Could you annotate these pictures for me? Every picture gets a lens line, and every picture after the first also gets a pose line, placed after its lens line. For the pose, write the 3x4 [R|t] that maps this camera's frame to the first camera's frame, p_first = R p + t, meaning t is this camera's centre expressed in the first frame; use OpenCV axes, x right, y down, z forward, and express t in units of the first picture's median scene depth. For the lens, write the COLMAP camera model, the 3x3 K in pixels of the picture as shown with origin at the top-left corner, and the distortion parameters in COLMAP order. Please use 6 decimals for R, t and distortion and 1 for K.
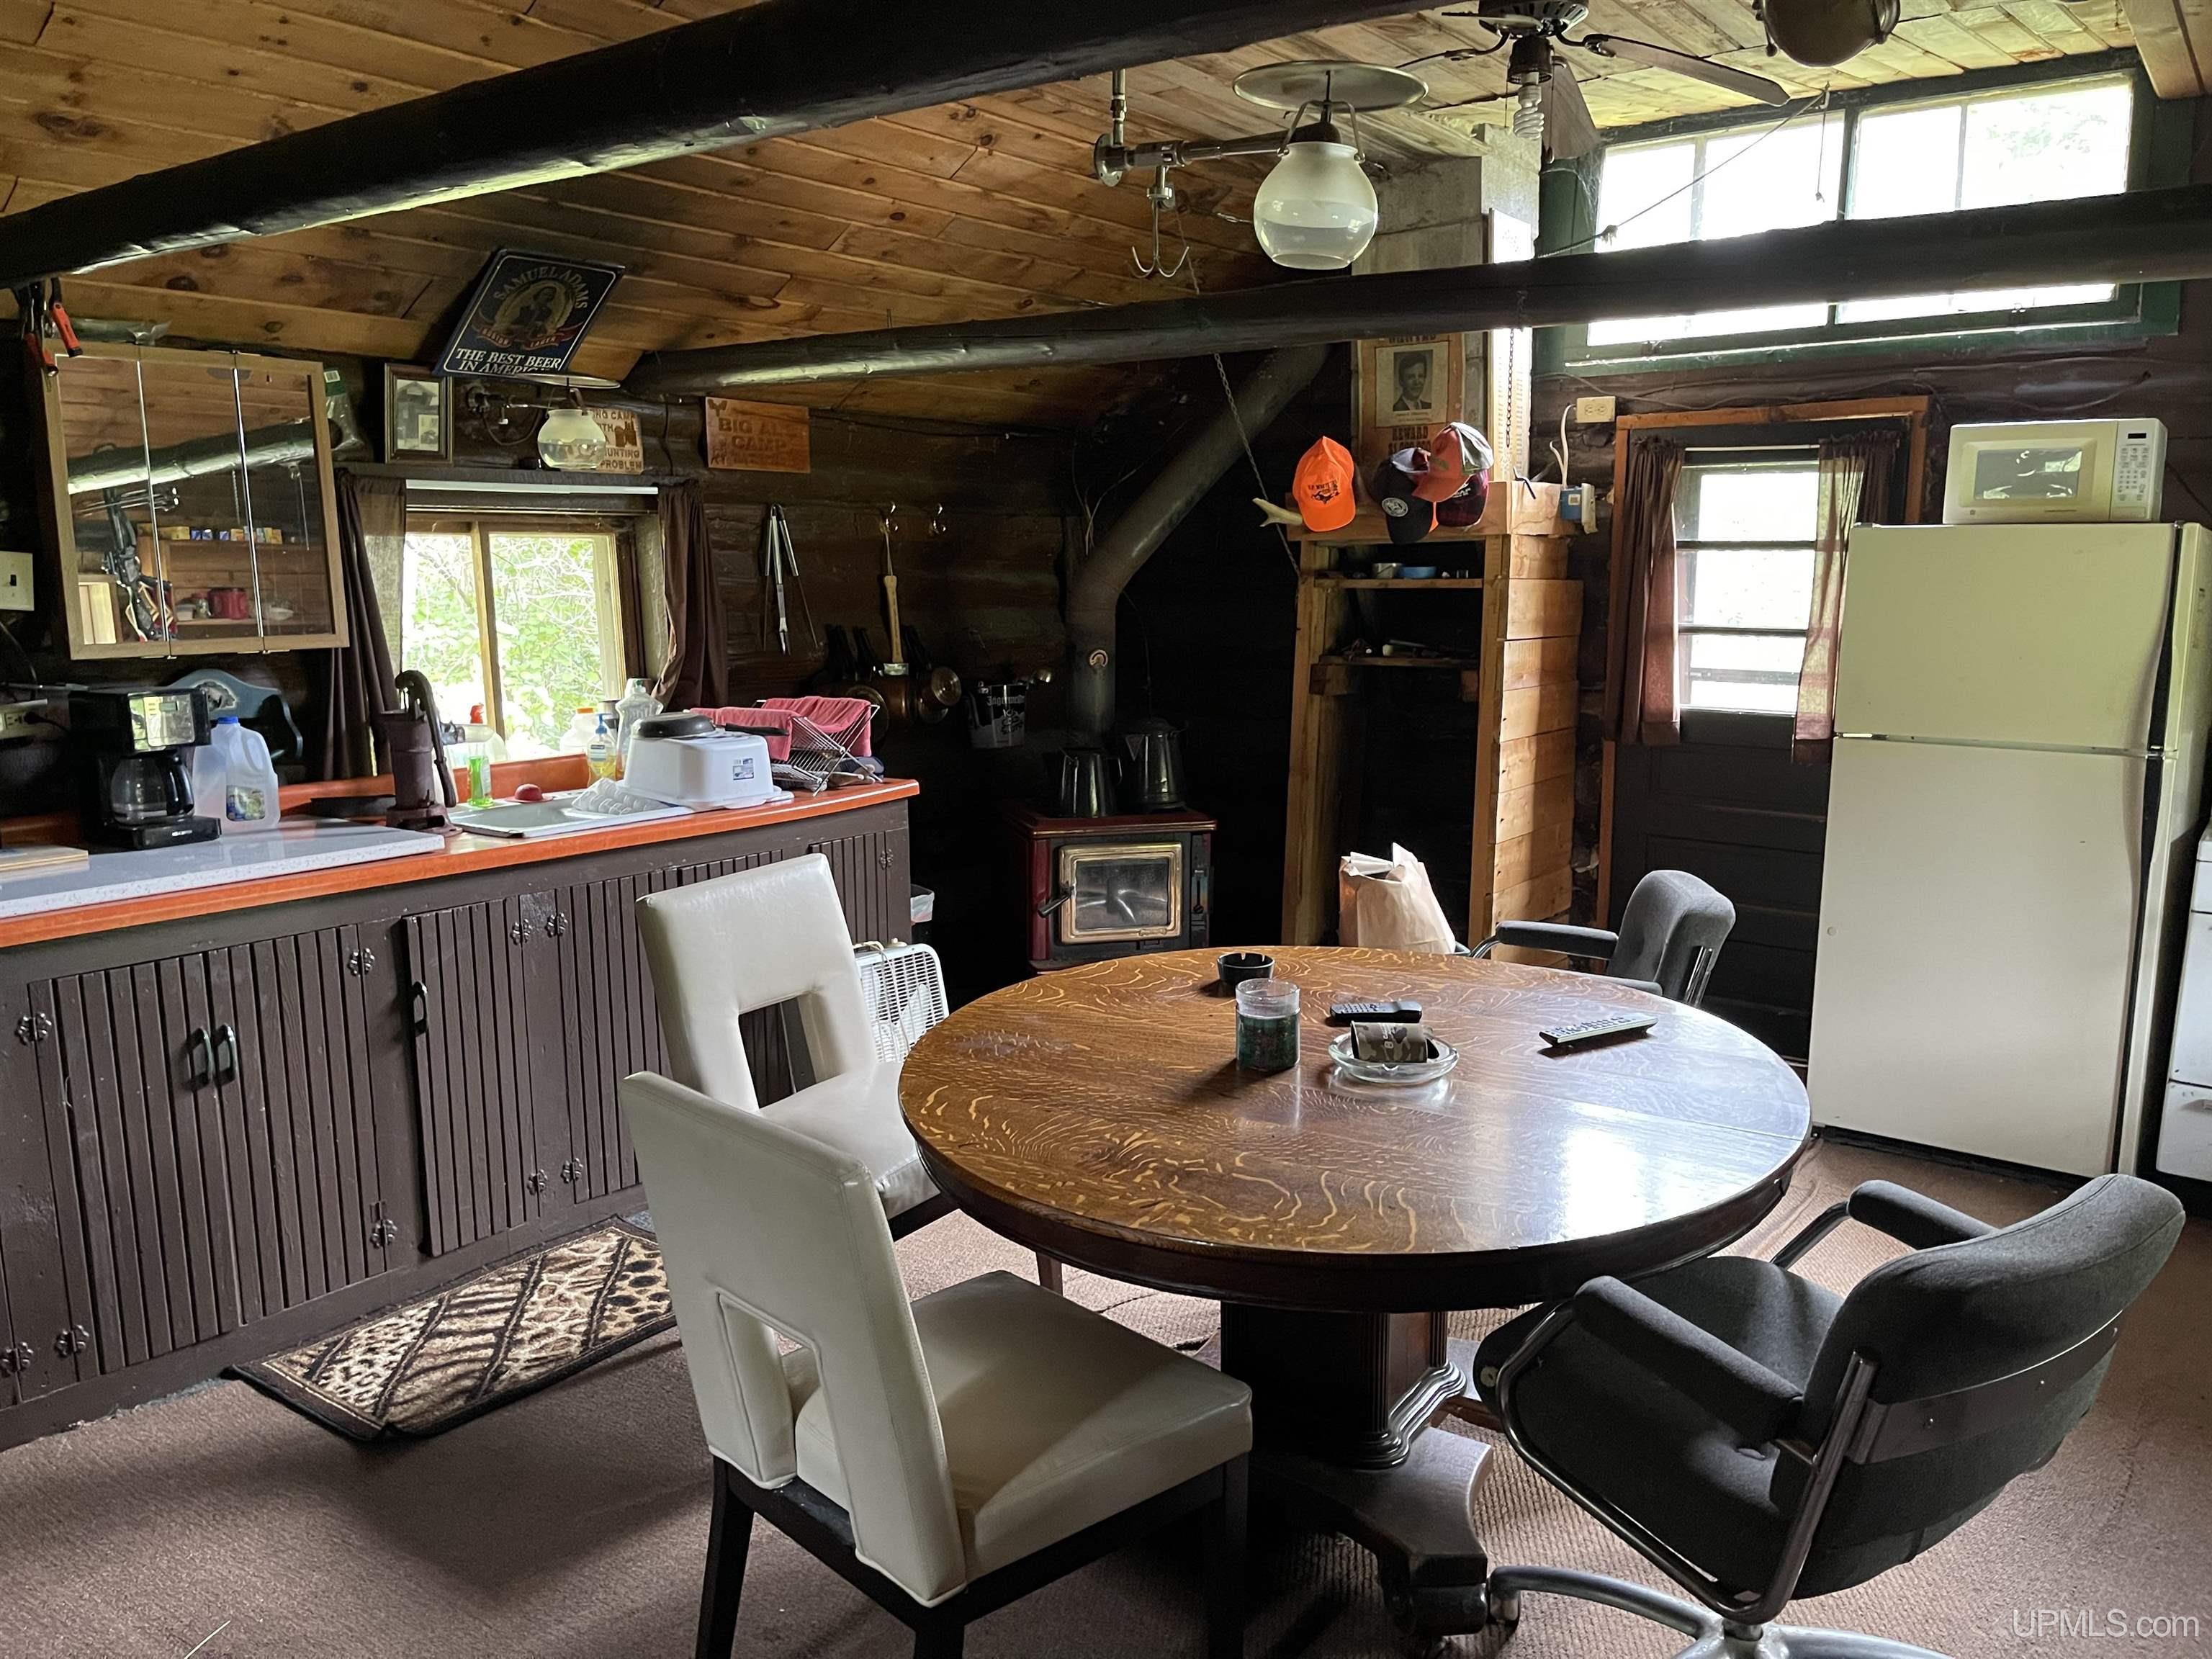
lens RADIAL K [[1646.3, 0, 1106.0], [0, 1646.3, 829.5], [0, 0, 1]] dist [0.039007, -0.065626]
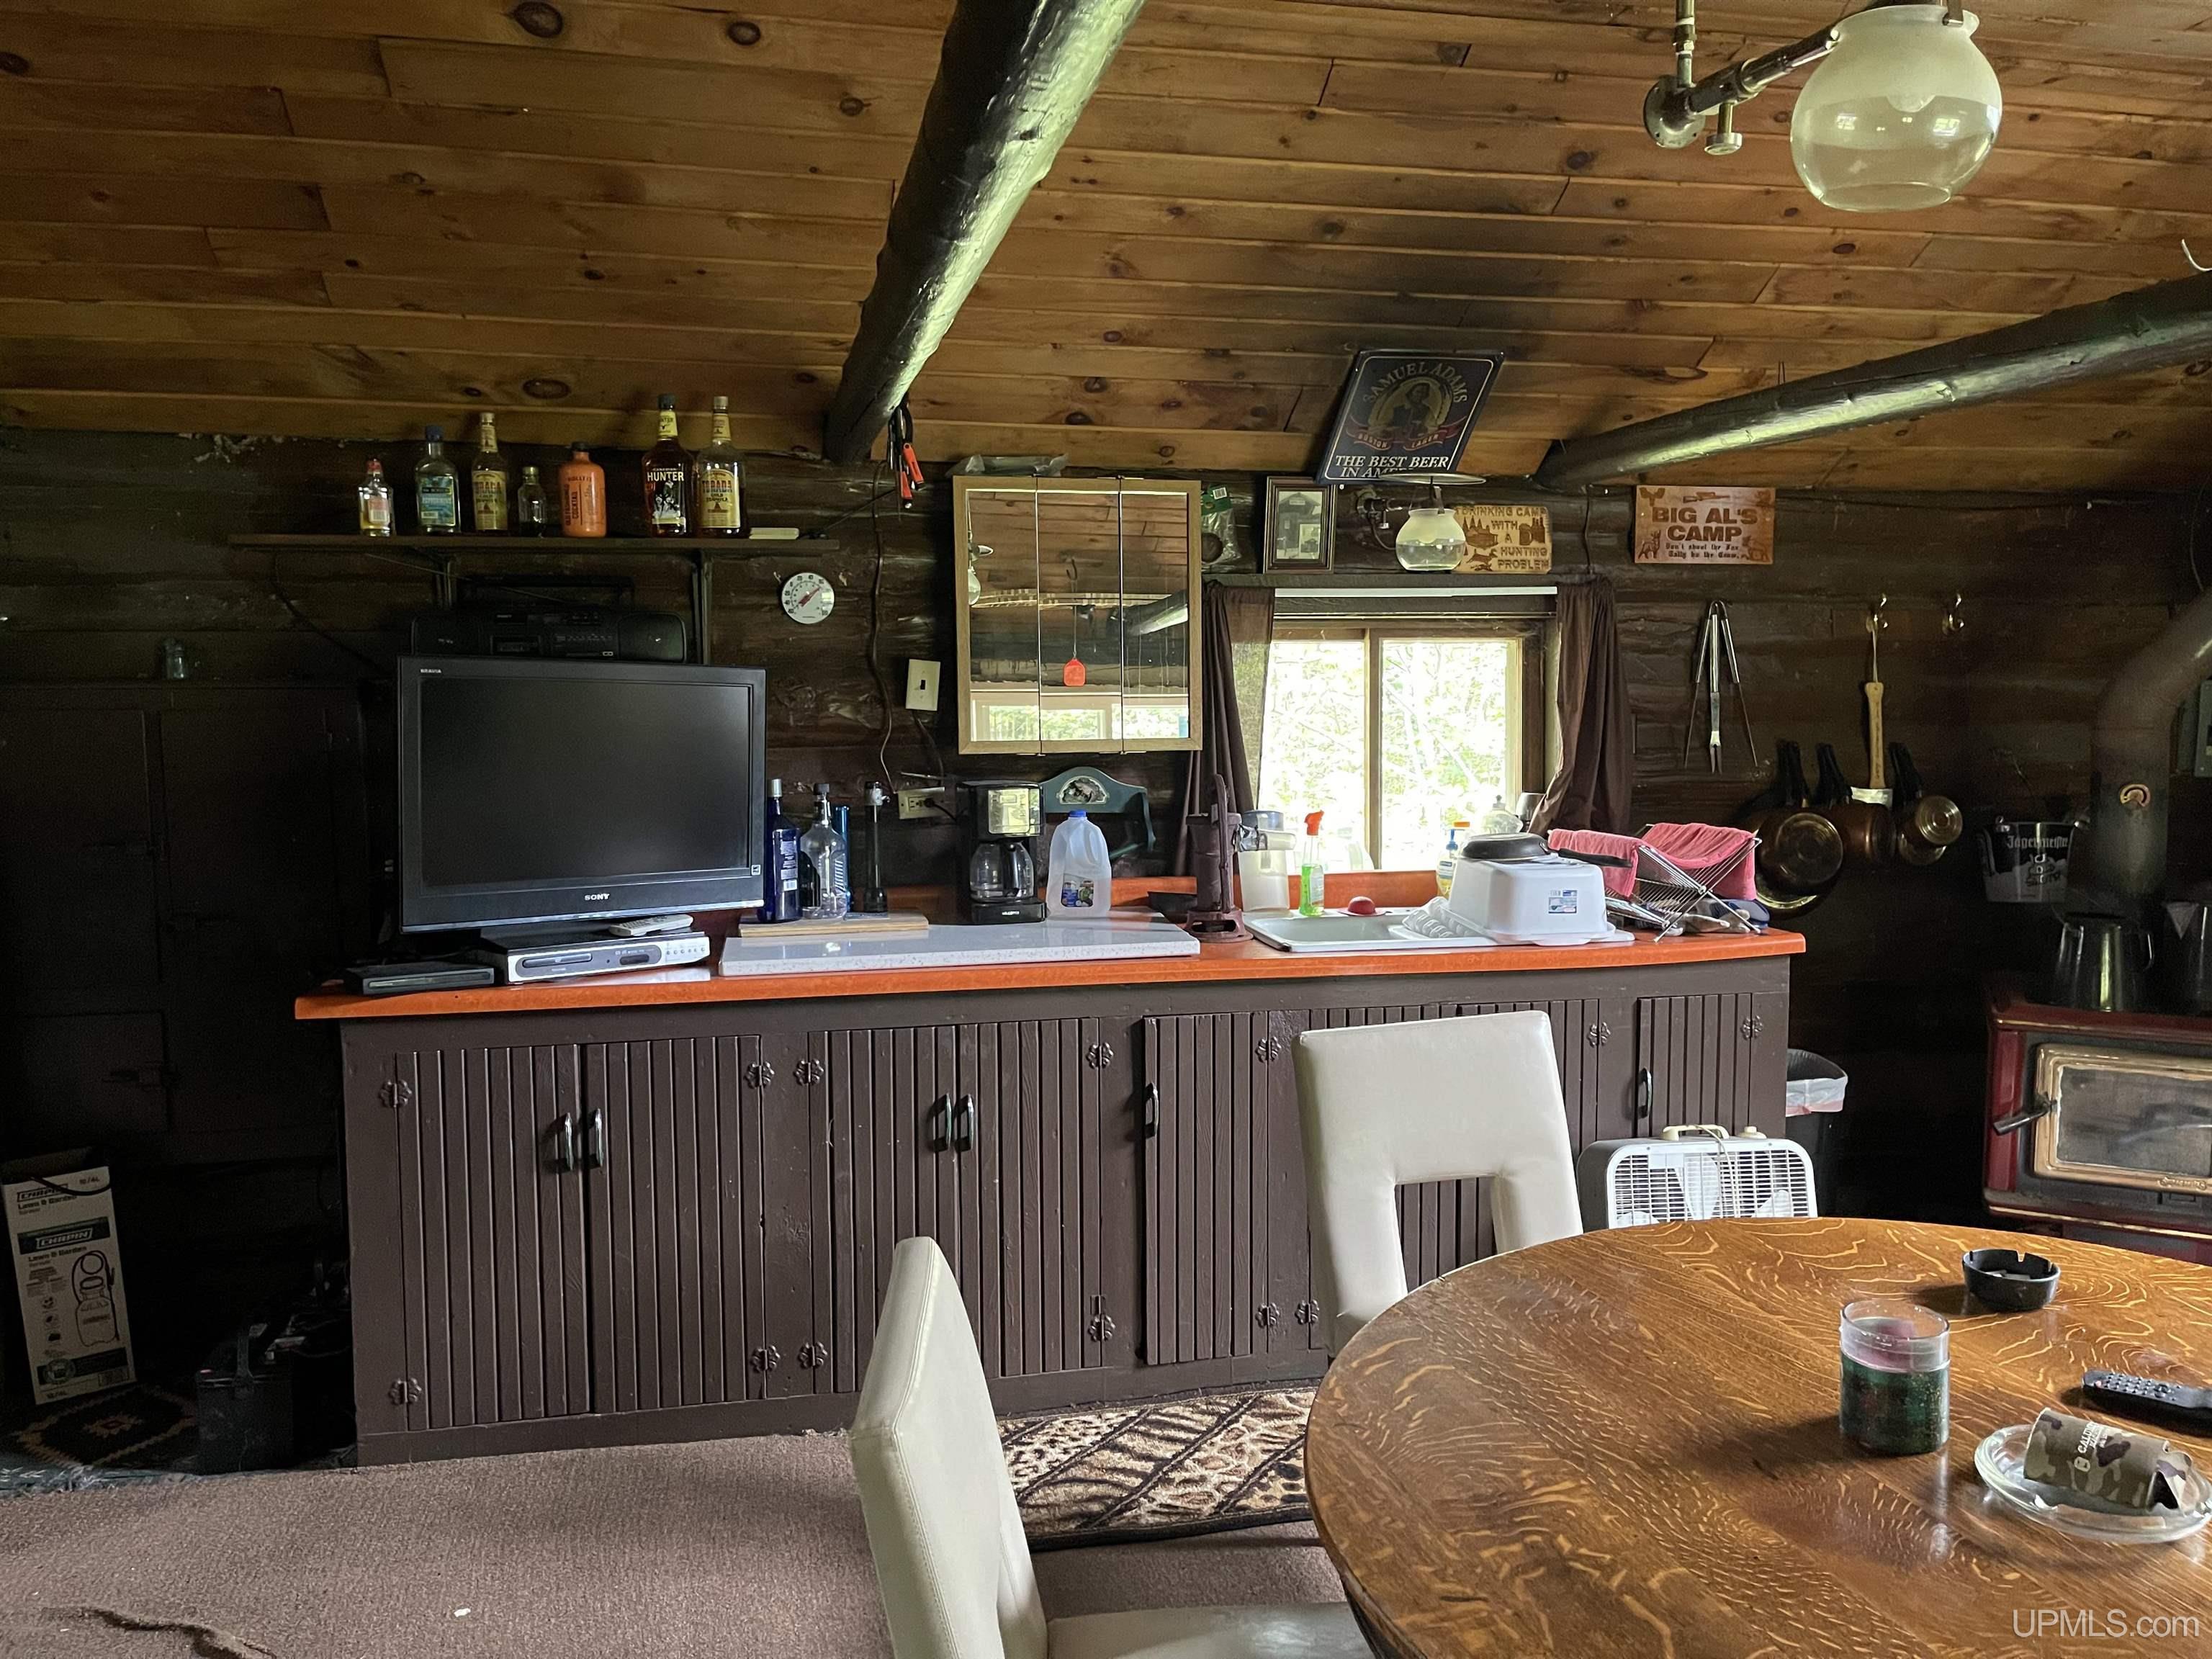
lens RADIAL K [[1646.3, 0, 1106.0], [0, 1646.3, 829.5], [0, 0, 1]] dist [0.039007, -0.065626]
pose [[0.747115, 0.062964, -0.661705, 0.177614], [-0.104596, 0.994237, -0.023491, -0.029116], [0.656413, 0.086762, 0.749396, 0.184002]]
